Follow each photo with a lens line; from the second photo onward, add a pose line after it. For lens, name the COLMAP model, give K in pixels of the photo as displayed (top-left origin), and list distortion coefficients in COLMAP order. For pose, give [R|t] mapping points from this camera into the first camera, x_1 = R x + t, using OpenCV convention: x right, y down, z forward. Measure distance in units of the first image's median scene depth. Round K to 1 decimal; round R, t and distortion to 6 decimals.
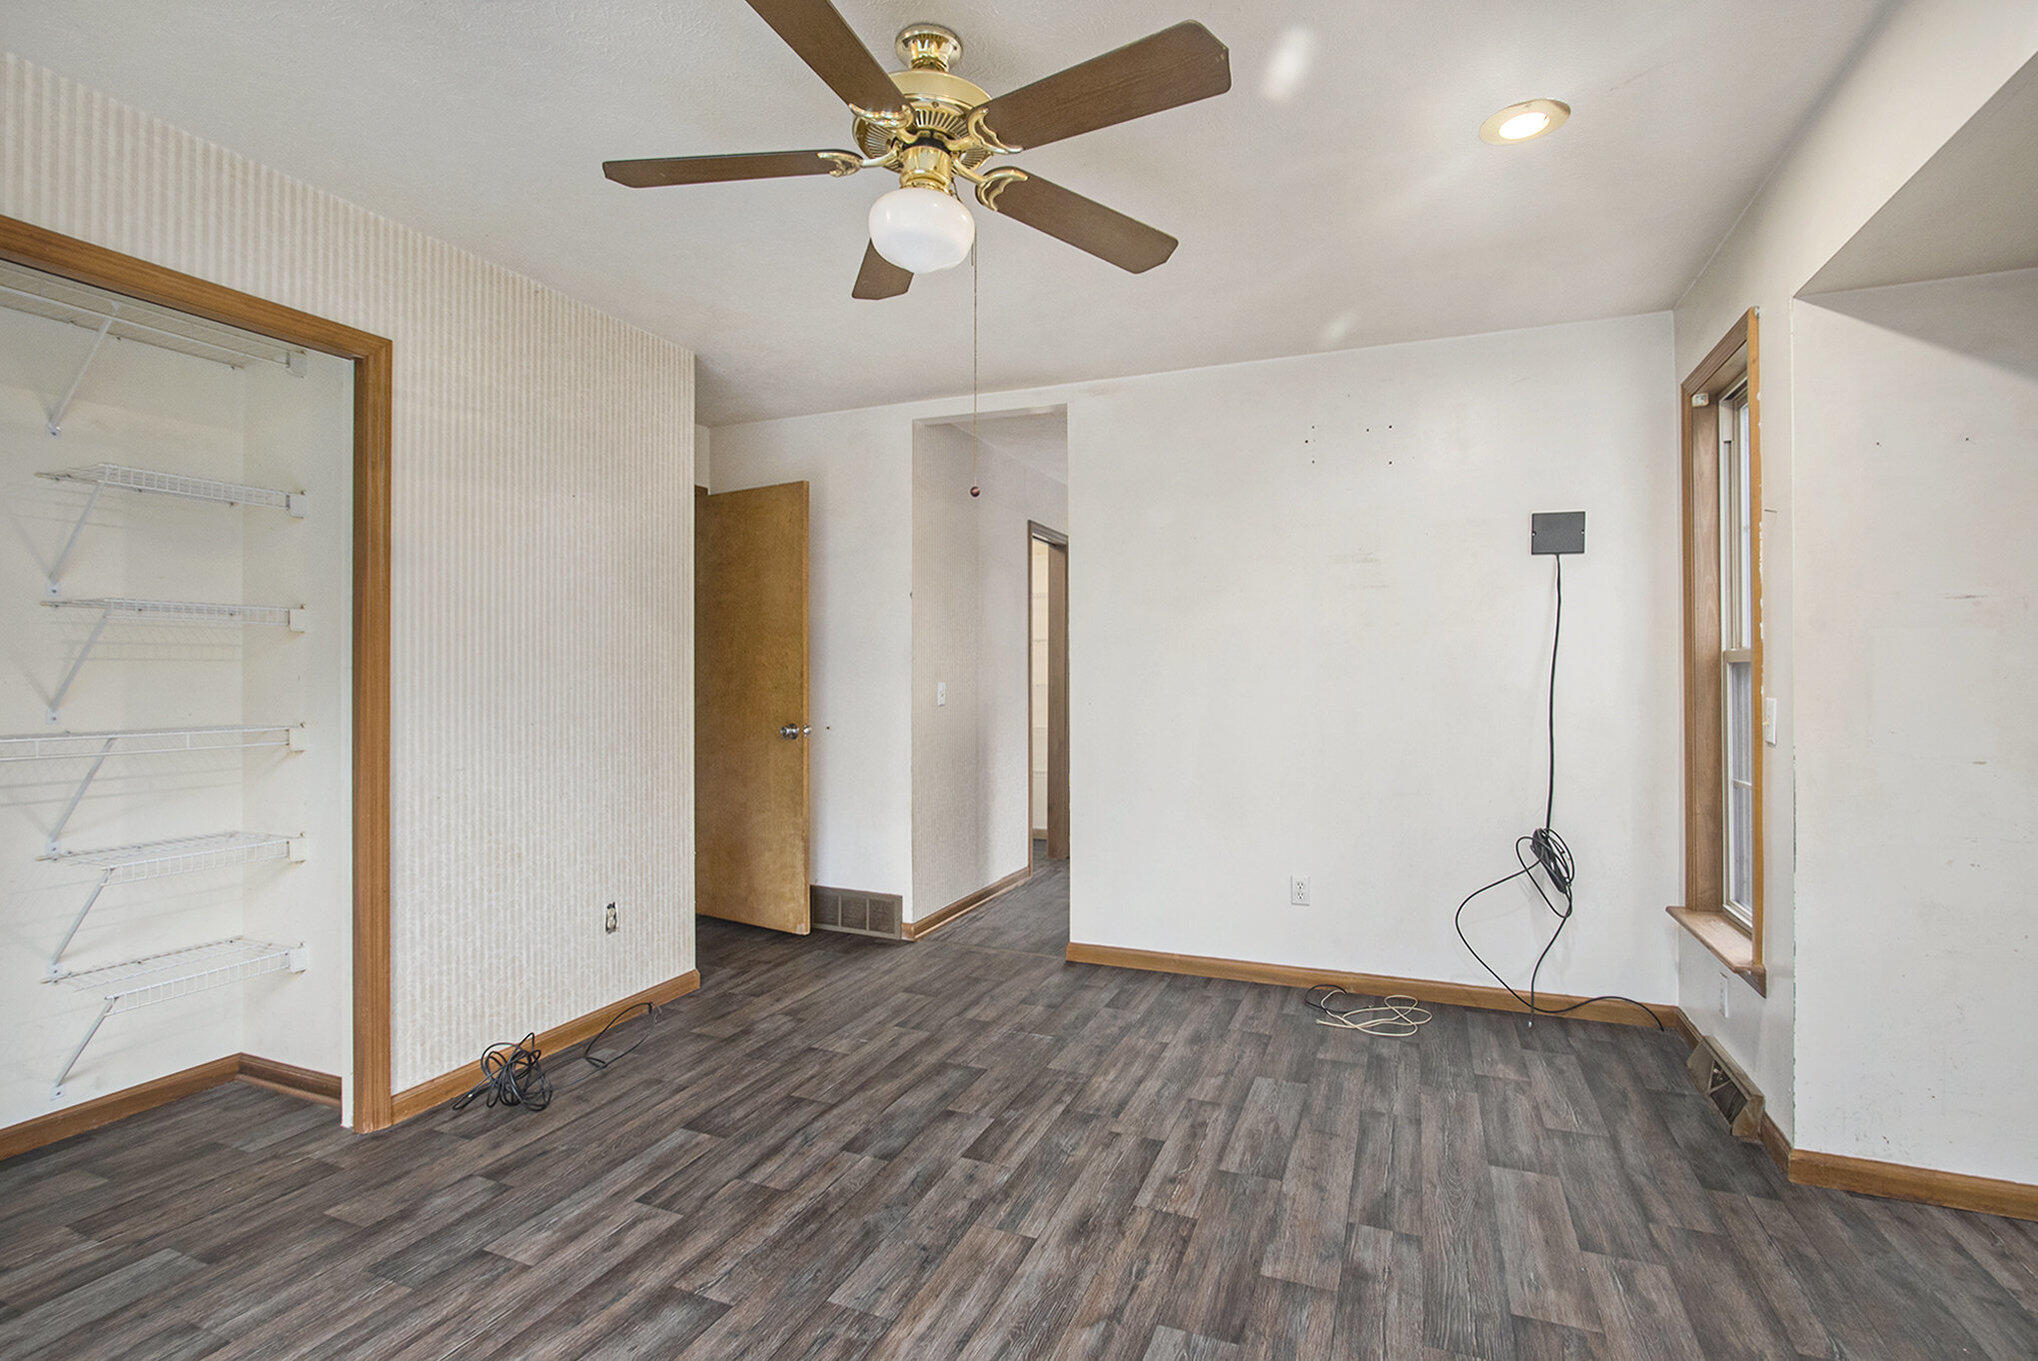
lens RADIAL K [[943.7, 0, 1019.0], [0, 943.7, 676.2], [0, 0, 1]] dist [-0.018276, -0.002249]
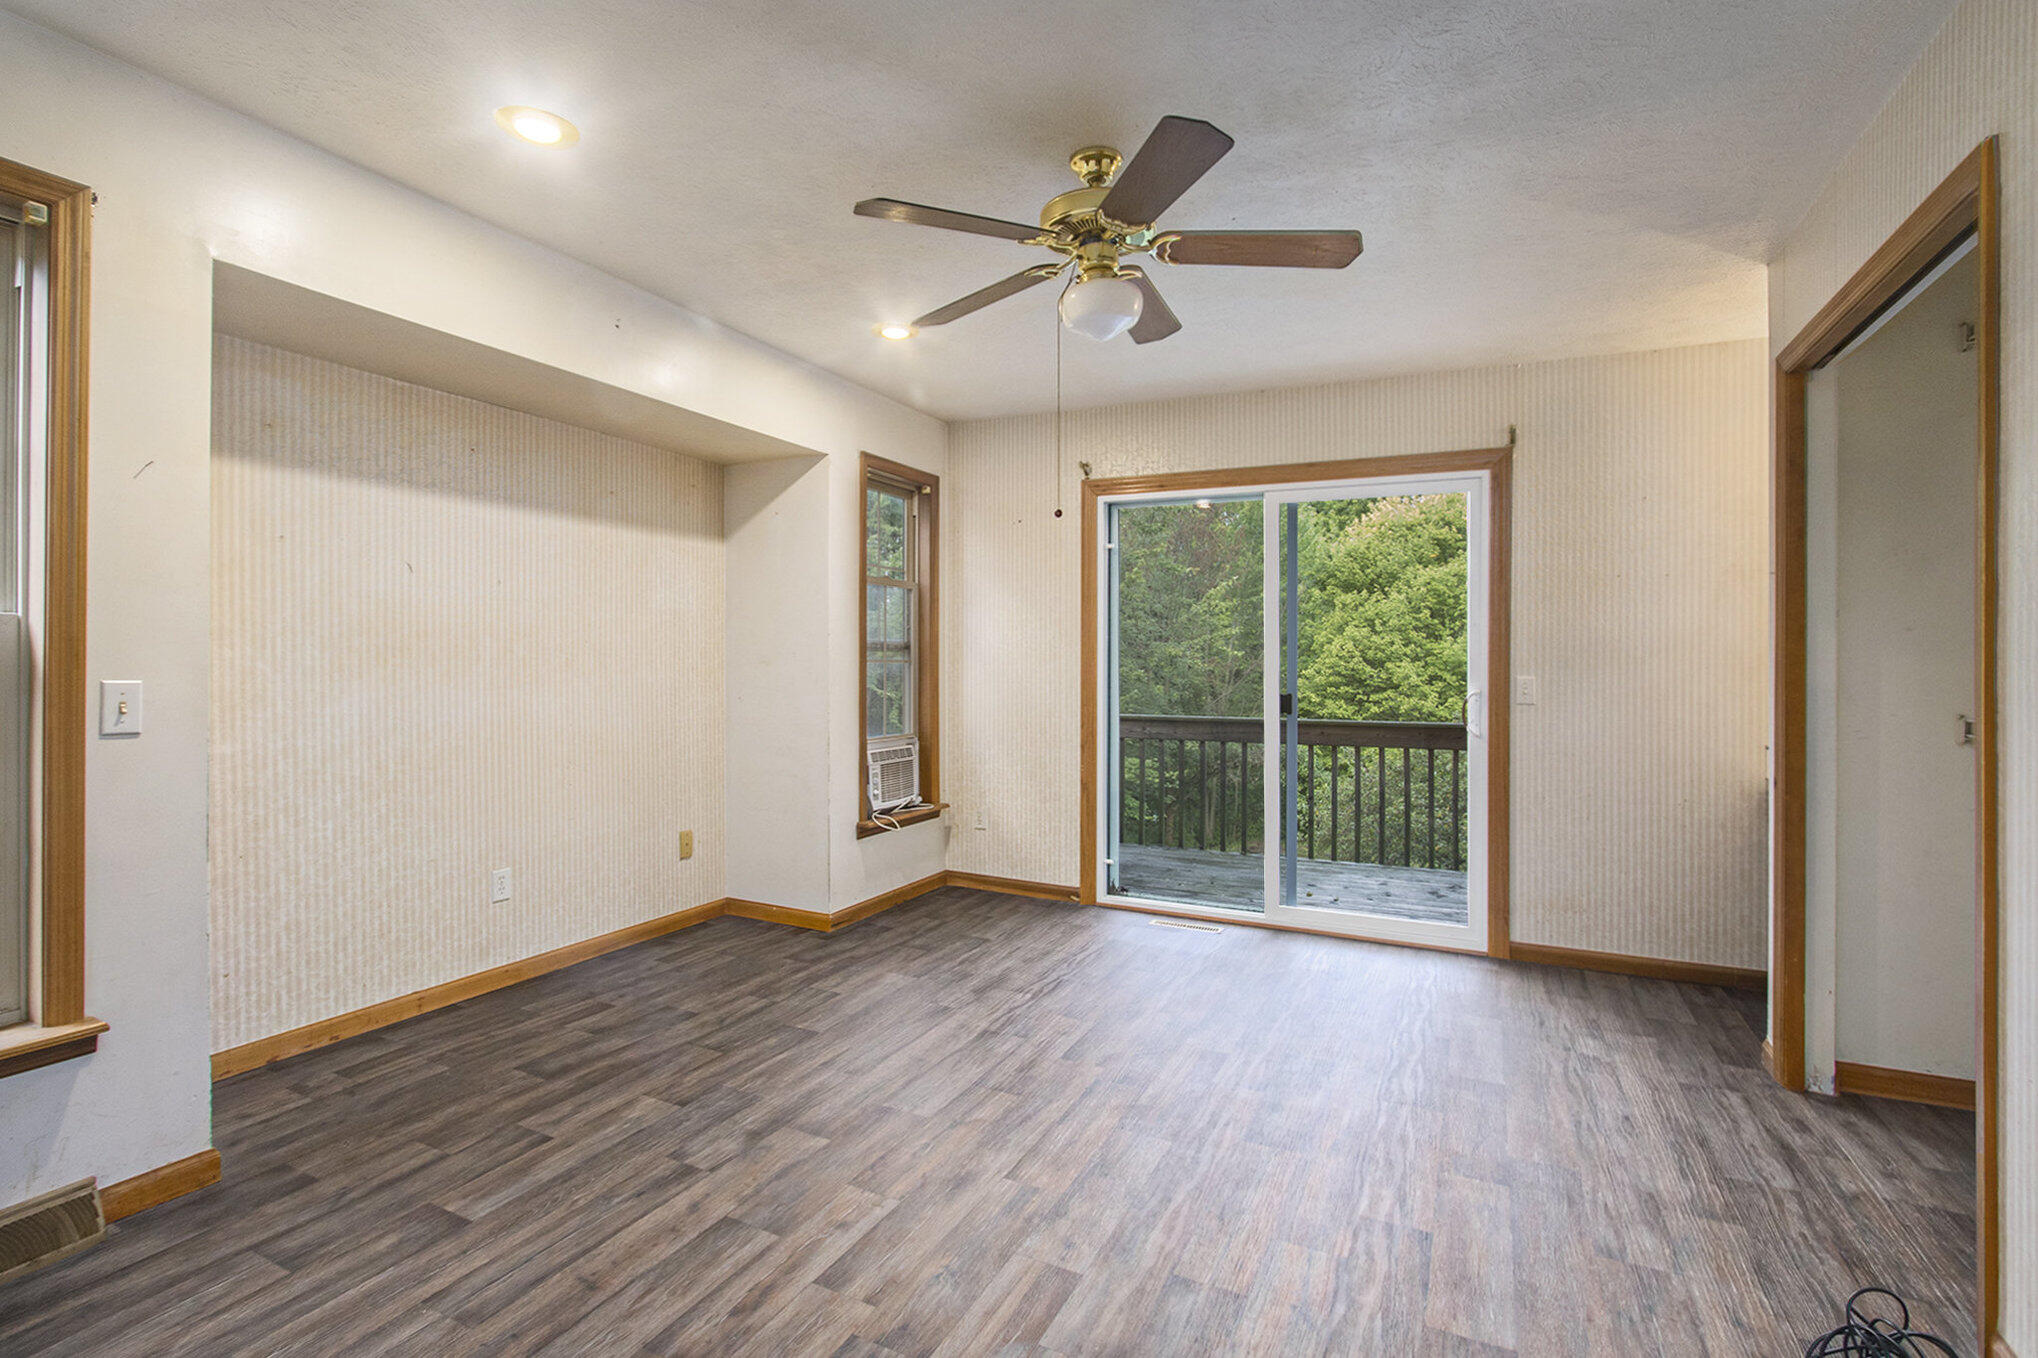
lens RADIAL K [[943.7, 0, 1019.3], [0, 943.7, 667.0], [0, 0, 1]] dist [-0.018276, -0.002249]
pose [[-0.998042, -0.003080, 0.062466, -0.957226], [-0.003014, 0.999995, 0.001151, 0.010349], [-0.062469, 0.000960, -0.998046, 1.930258]]
